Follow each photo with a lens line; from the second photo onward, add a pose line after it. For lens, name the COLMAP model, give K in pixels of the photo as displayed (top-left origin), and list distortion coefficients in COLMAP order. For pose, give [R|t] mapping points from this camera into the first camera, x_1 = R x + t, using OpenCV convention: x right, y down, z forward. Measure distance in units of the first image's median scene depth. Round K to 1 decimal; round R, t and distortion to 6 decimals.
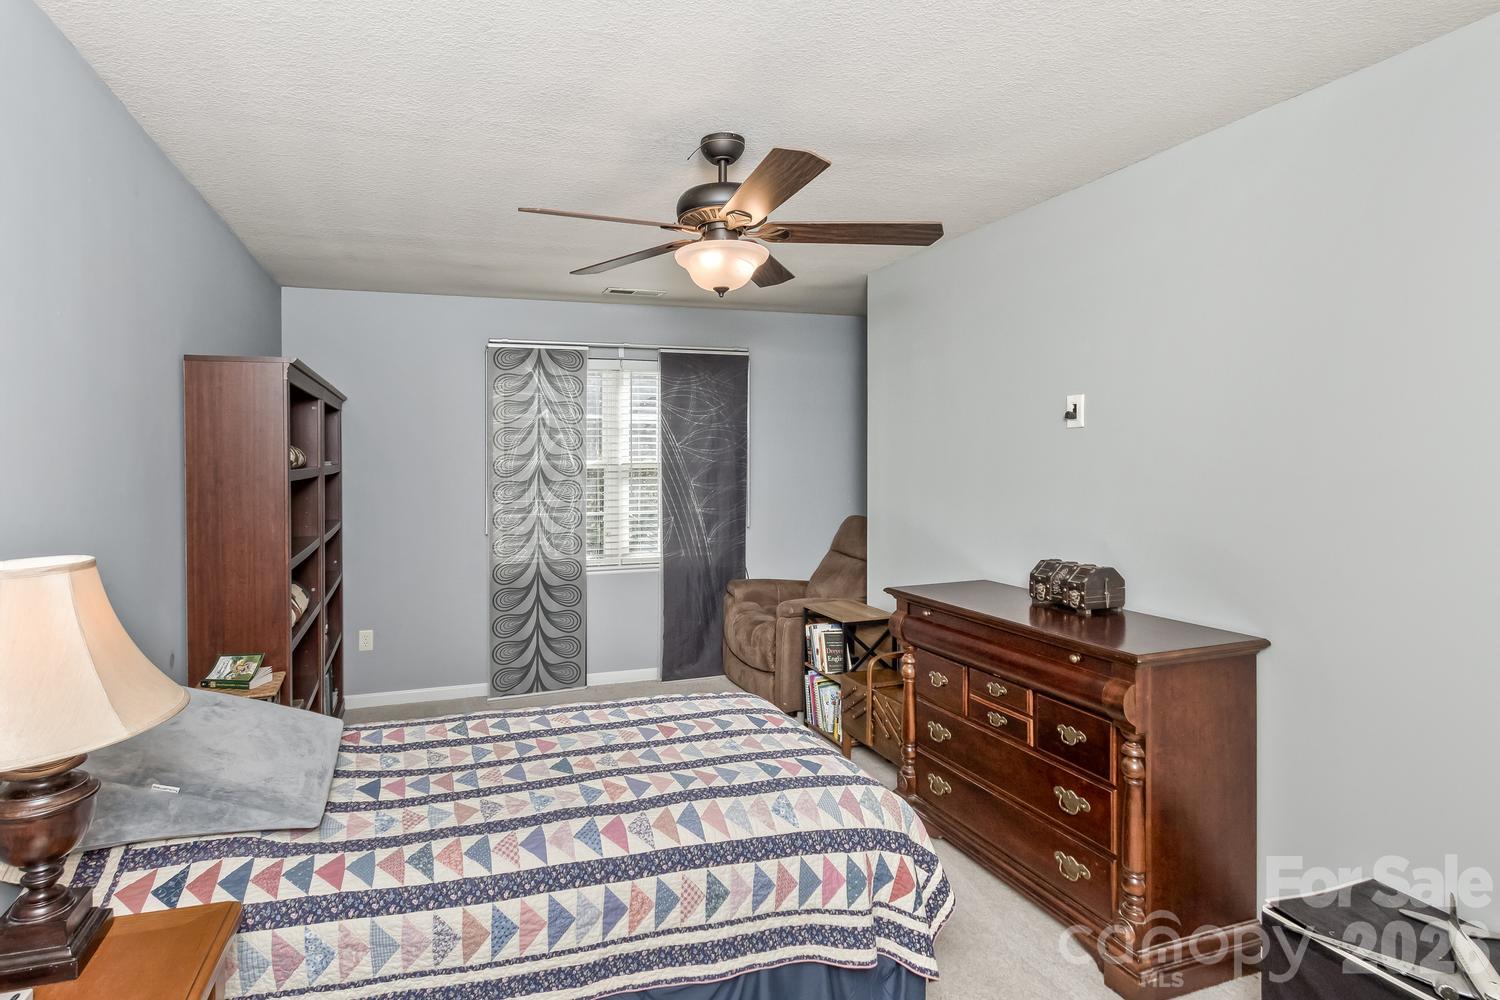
lens RADIAL K [[683.7, 0, 749.6], [0, 683.7, 465.3], [0, 0, 1]] dist [-0.000902, 0.000353]
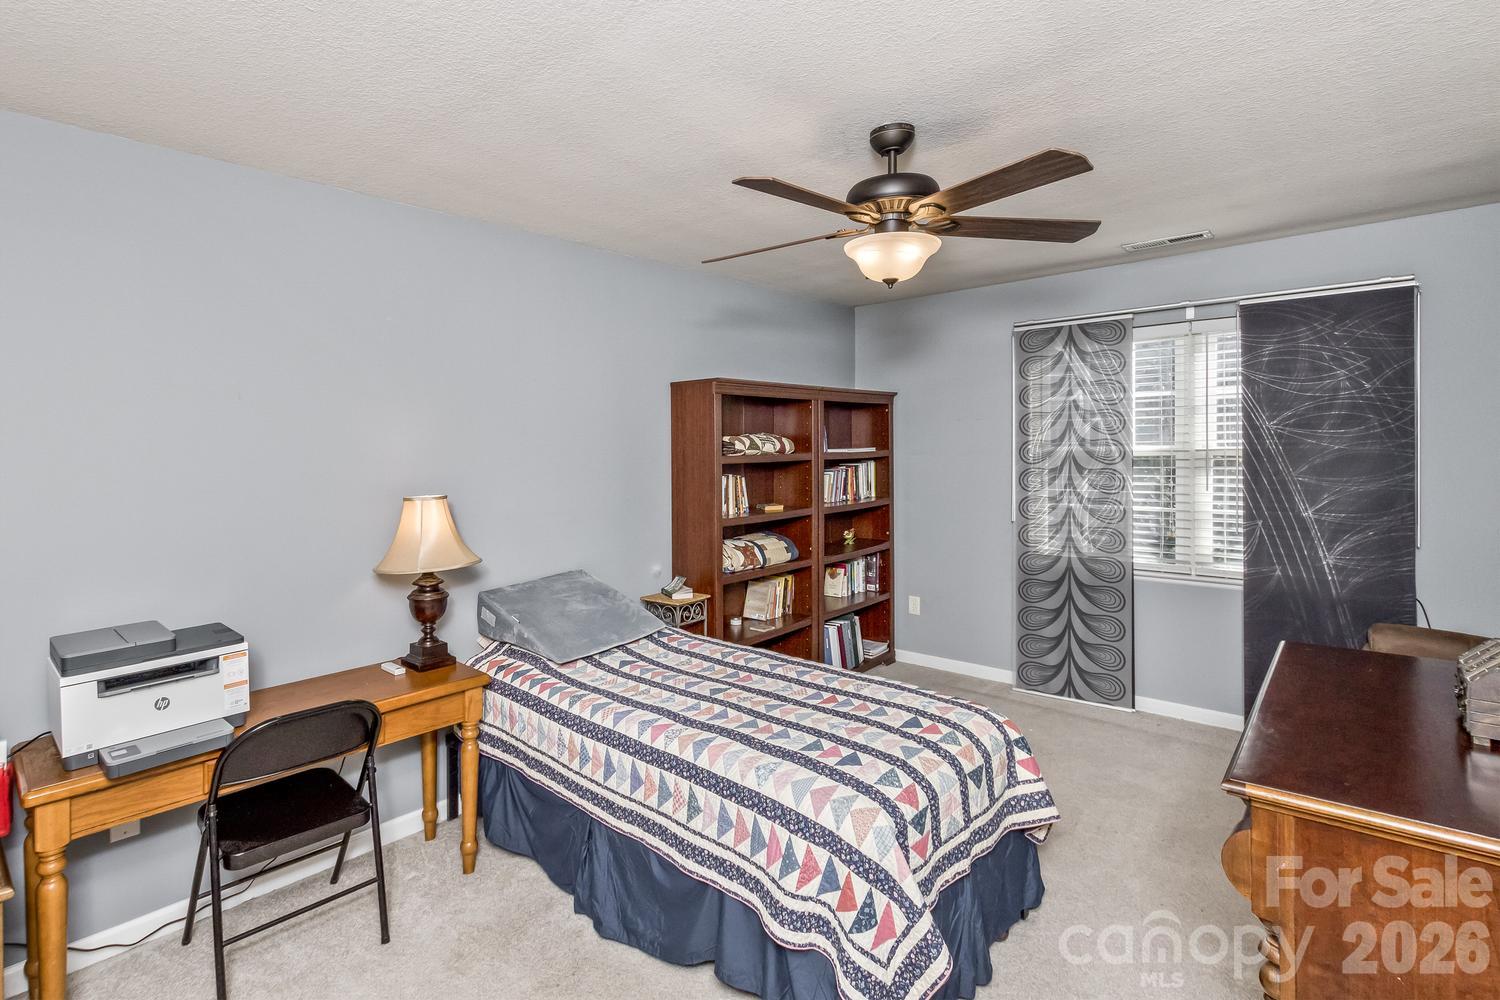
lens RADIAL K [[736.5, 0, 744.7], [0, 736.5, 451.4], [0, 0, 1]] dist [0.000174, 0.000456]
pose [[0.537549, 0.003961, -0.843223, 0.293096], [-0.000721, 0.999991, 0.004238, -0.004551], [0.843232, -0.001670, 0.537547, 0.096033]]
